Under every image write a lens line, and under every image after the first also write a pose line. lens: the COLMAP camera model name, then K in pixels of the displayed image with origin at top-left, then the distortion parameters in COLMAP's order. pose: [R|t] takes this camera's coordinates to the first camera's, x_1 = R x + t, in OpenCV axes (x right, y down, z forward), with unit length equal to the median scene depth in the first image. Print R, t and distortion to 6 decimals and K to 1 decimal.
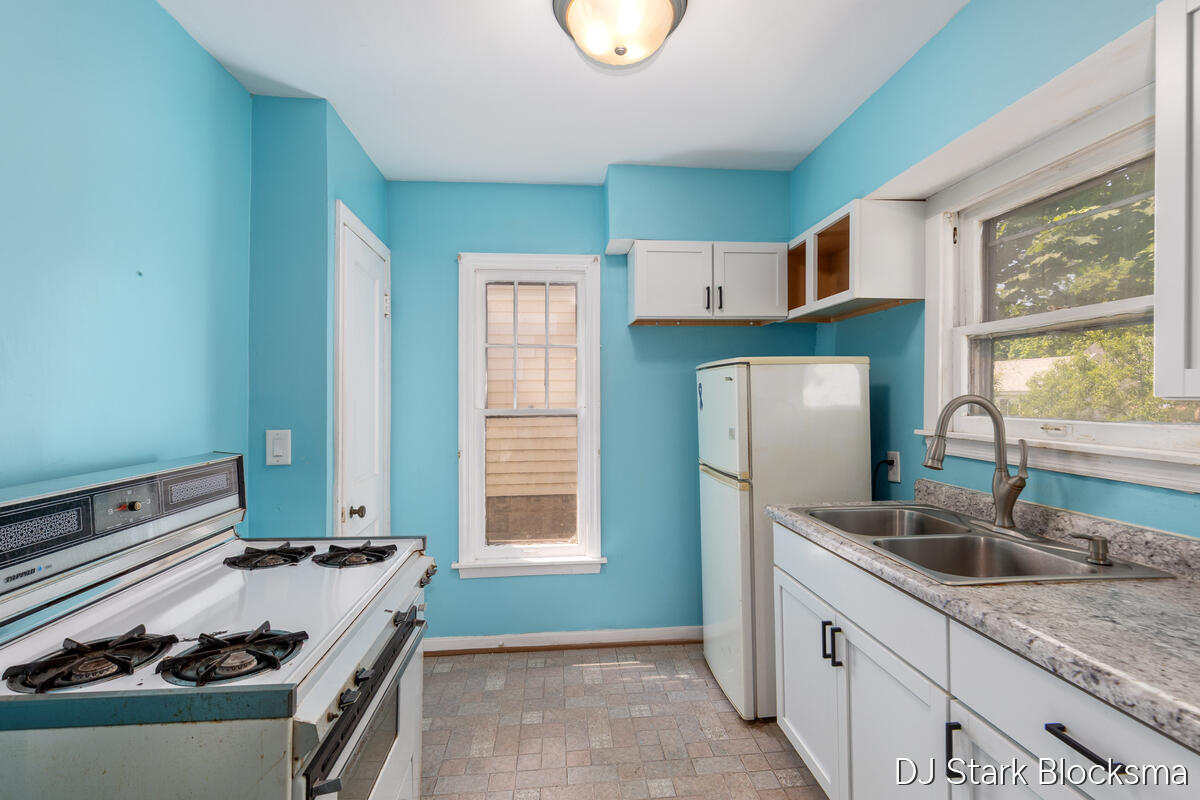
lens RADIAL K [[549.2, 0, 597.8], [0, 549.2, 397.7], [0, 0, 1]] dist [0.001693, 0.000478]
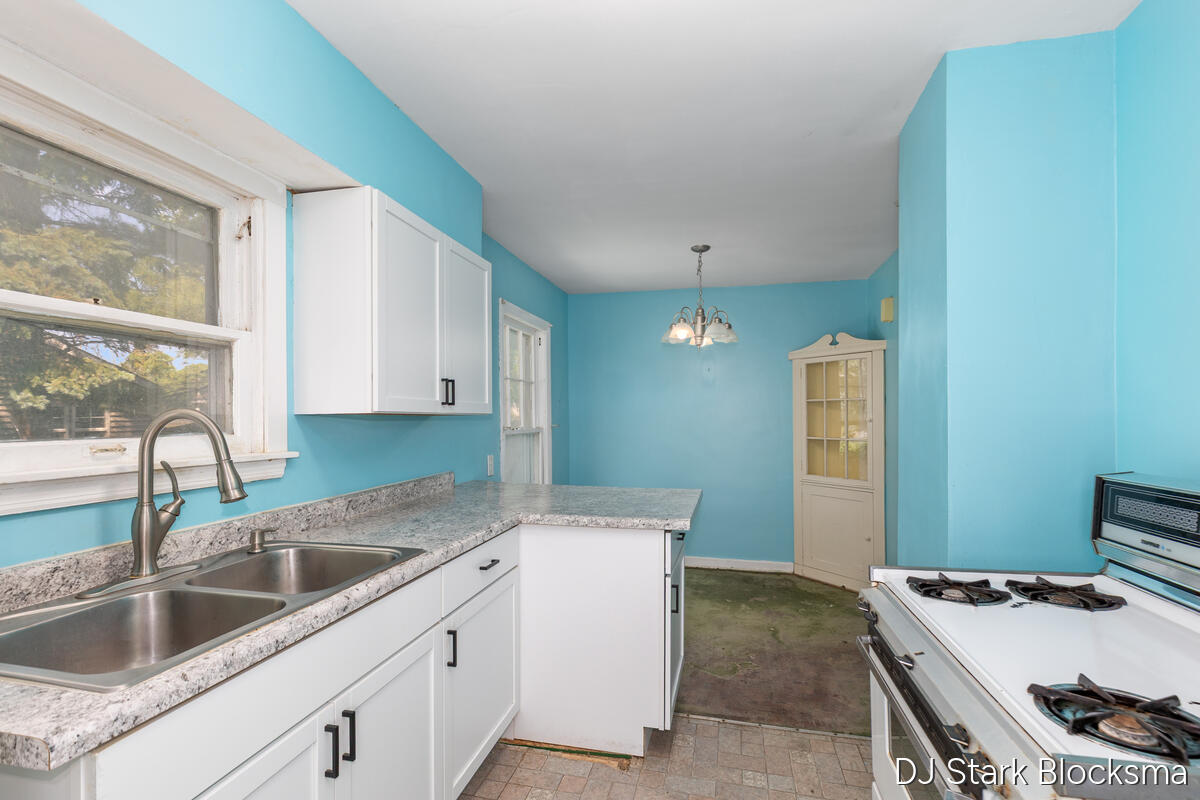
lens RADIAL K [[549.2, 0, 591.5], [0, 549.2, 410.1], [0, 0, 1]] dist [0.001693, 0.000478]
pose [[-0.947393, 0.010702, 0.319894, -0.098755], [0.007622, 0.999912, -0.010880, 0.006407], [-0.319982, -0.007869, -0.947391, 1.141528]]
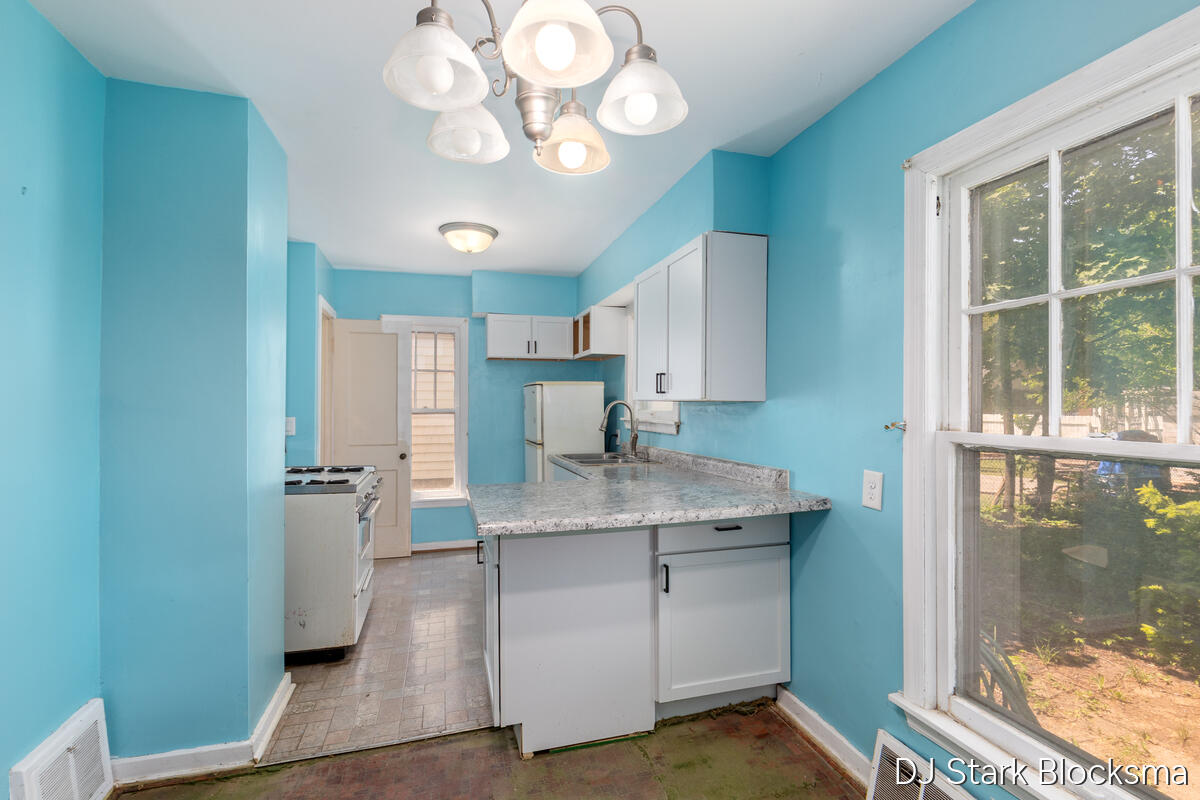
lens RADIAL K [[549.2, 0, 596.9], [0, 549.2, 405.2], [0, 0, 1]] dist [0.001693, 0.000478]
pose [[0.981186, 0.004167, 0.193021, 0.081498], [-0.003134, 0.999979, -0.005654, 0.020400], [-0.193040, 0.004943, 0.981178, -0.891417]]
